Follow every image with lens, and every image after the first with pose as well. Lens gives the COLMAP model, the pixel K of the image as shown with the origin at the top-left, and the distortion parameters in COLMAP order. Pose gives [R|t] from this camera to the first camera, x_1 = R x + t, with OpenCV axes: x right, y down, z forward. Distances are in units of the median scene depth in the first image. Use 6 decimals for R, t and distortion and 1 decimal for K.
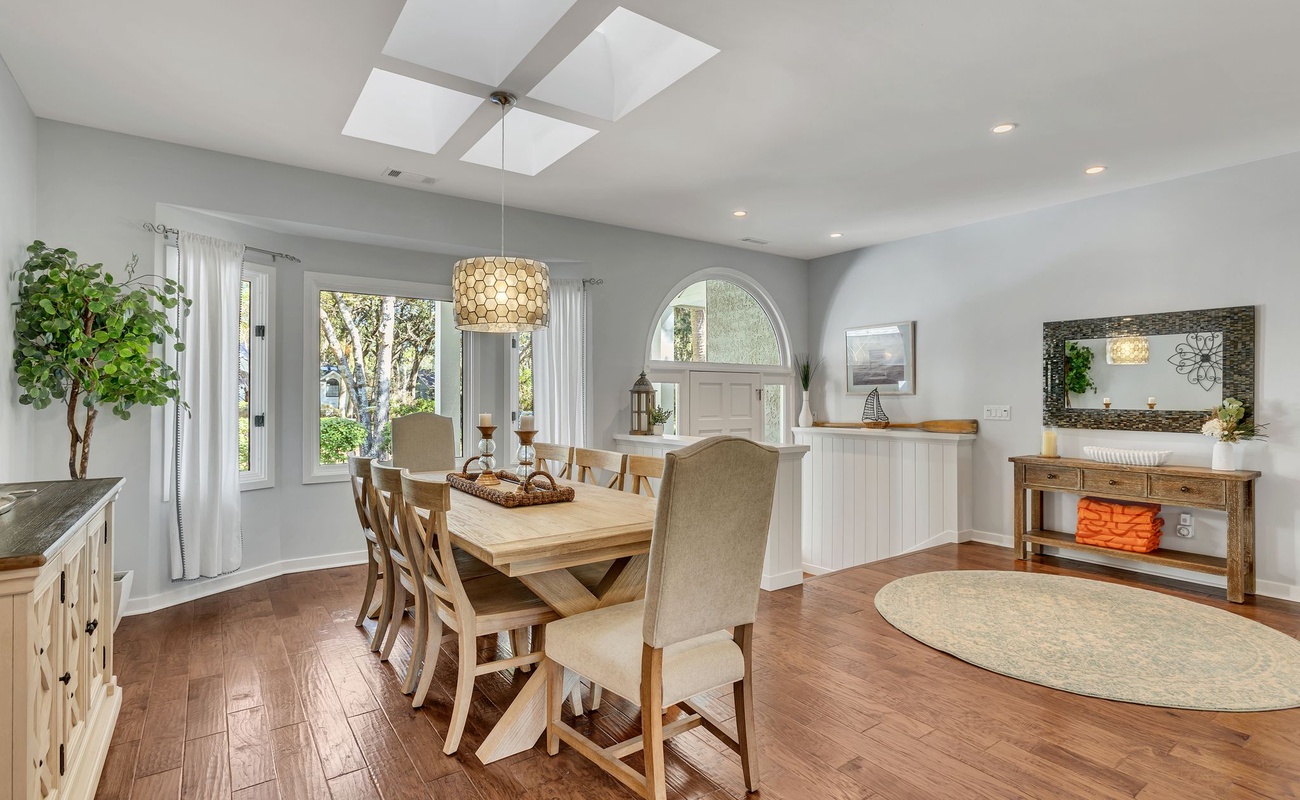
lens RADIAL K [[637.1, 0, 650.0], [0, 637.1, 400.0], [0, 0, 1]] dist [-0.002192, 0.001348]
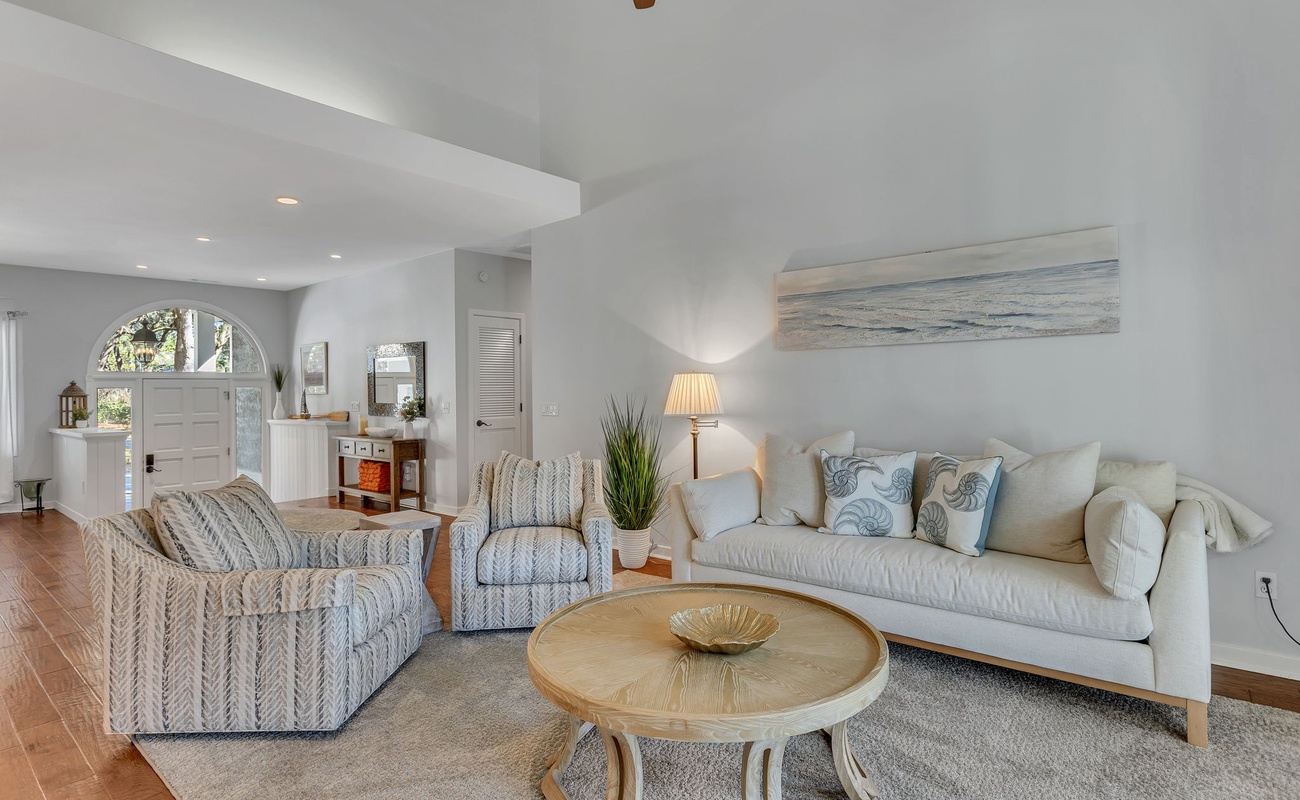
lens RADIAL K [[647.0, 0, 650.0], [0, 647.0, 400.0], [0, 0, 1]] dist [-0.003230, -0.000089]
pose [[0.963746, -0.017940, 0.266216, 0.786501], [0.015037, 0.999803, 0.012940, -0.004051], [-0.266396, -0.008468, 0.963826, -0.614650]]
